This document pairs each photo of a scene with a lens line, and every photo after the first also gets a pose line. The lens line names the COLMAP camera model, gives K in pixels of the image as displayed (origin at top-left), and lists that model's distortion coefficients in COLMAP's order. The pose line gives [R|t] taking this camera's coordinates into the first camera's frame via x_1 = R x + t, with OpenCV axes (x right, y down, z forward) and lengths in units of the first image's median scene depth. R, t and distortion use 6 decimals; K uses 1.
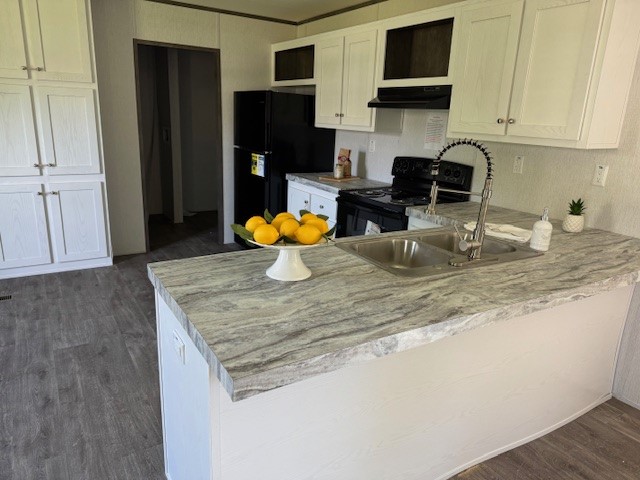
lens RADIAL K [[464.8, 0, 321.4], [0, 464.8, 239.4], [0, 0, 1]] dist [0.005767, 0.002592]
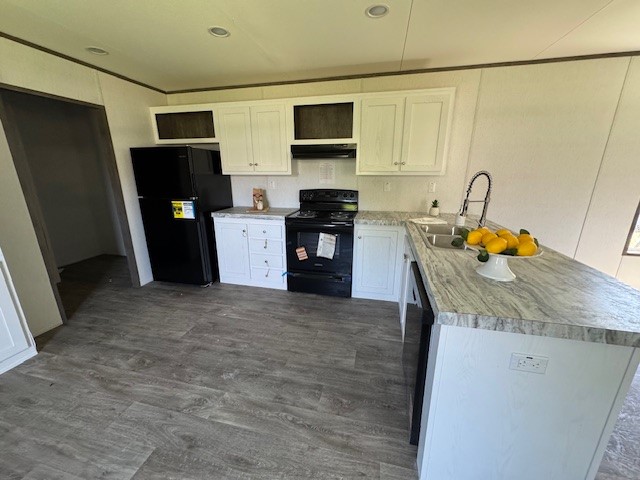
lens RADIAL K [[267.8, 0, 320.7], [0, 267.8, 227.1], [0, 0, 1]] dist [0.024052, 0.000093]
pose [[0.712575, -0.203574, 0.671412, -0.390017], [0.215549, 0.974218, 0.066623, -0.095412], [-0.667665, 0.097249, 0.738083, 0.290444]]
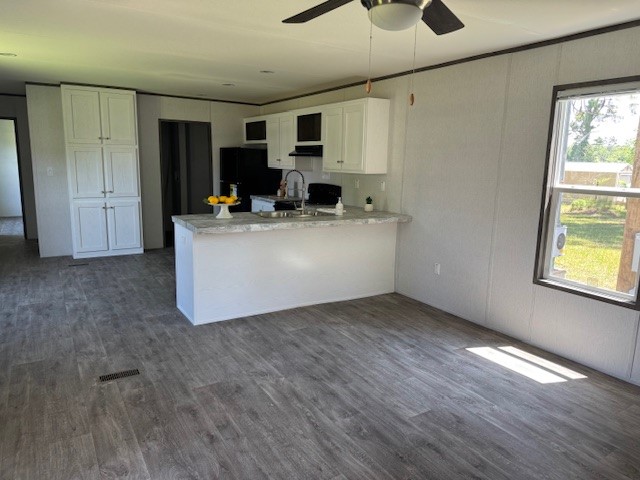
lens RADIAL K [[457.3, 0, 344.1], [0, 457.3, 240.0], [0, 0, 1]] dist [0.002175, -0.007642]
pose [[0.999192, -0.020830, 0.034376, 0.217004], [0.023904, 0.995509, -0.091603, 0.189450], [-0.032314, 0.092350, 0.995202, -0.677797]]
